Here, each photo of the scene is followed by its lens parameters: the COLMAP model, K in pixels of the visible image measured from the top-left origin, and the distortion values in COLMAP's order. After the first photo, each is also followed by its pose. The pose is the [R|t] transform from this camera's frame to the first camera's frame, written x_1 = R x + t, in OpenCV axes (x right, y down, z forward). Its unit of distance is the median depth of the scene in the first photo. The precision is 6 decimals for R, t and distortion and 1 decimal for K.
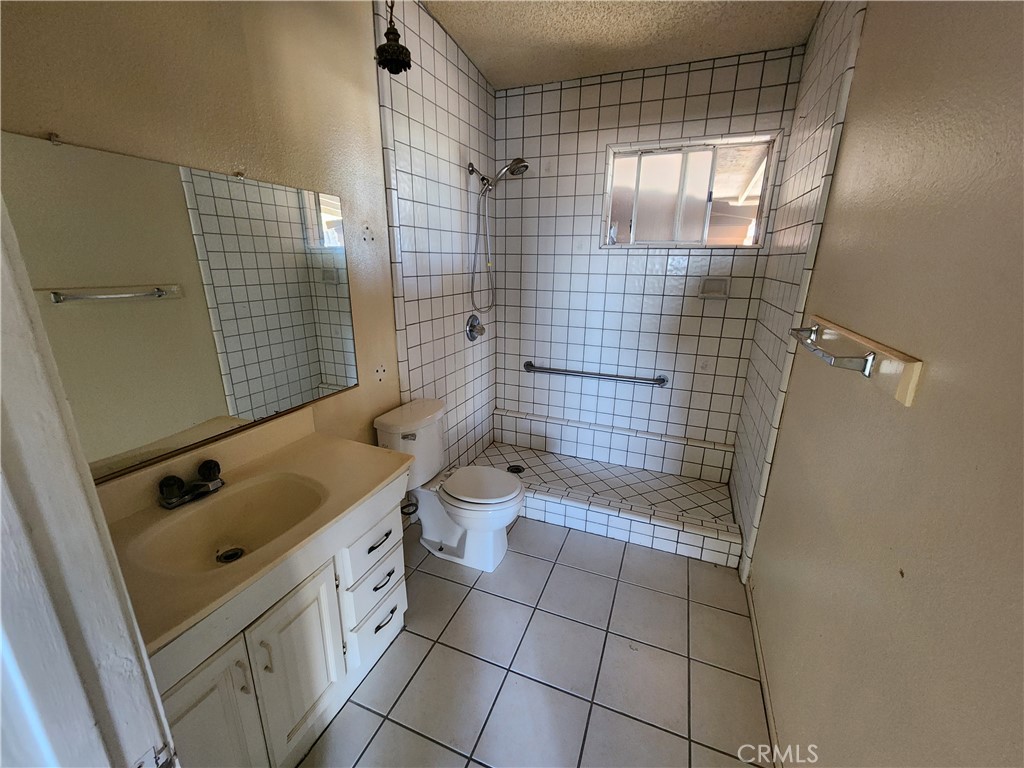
lens RADIAL K [[419.8, 0, 511.4], [0, 419.8, 382.6], [0, 0, 1]] dist [0.004292, -0.000281]
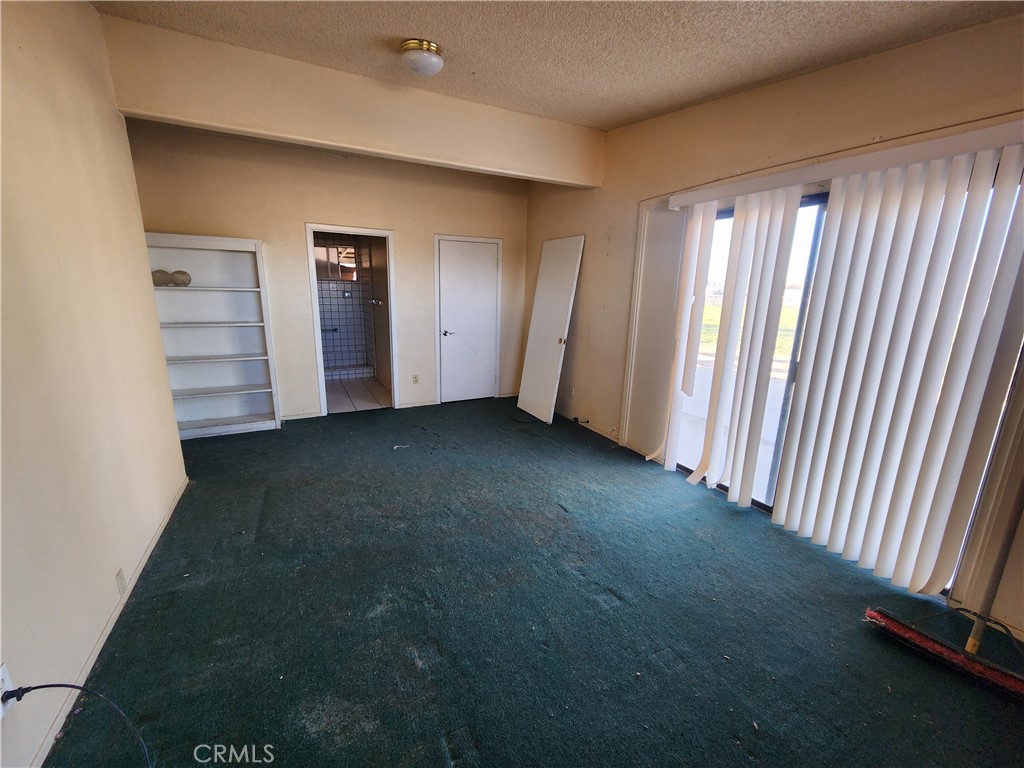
lens RADIAL K [[419.8, 0, 510.8], [0, 419.8, 384.8], [0, 0, 1]] dist [0.004292, -0.000281]
pose [[0.648094, -0.165311, 0.743402, -1.059743], [0.198411, 0.979097, 0.044749, 0.483448], [-0.735260, 0.118498, 0.667346, -1.712016]]
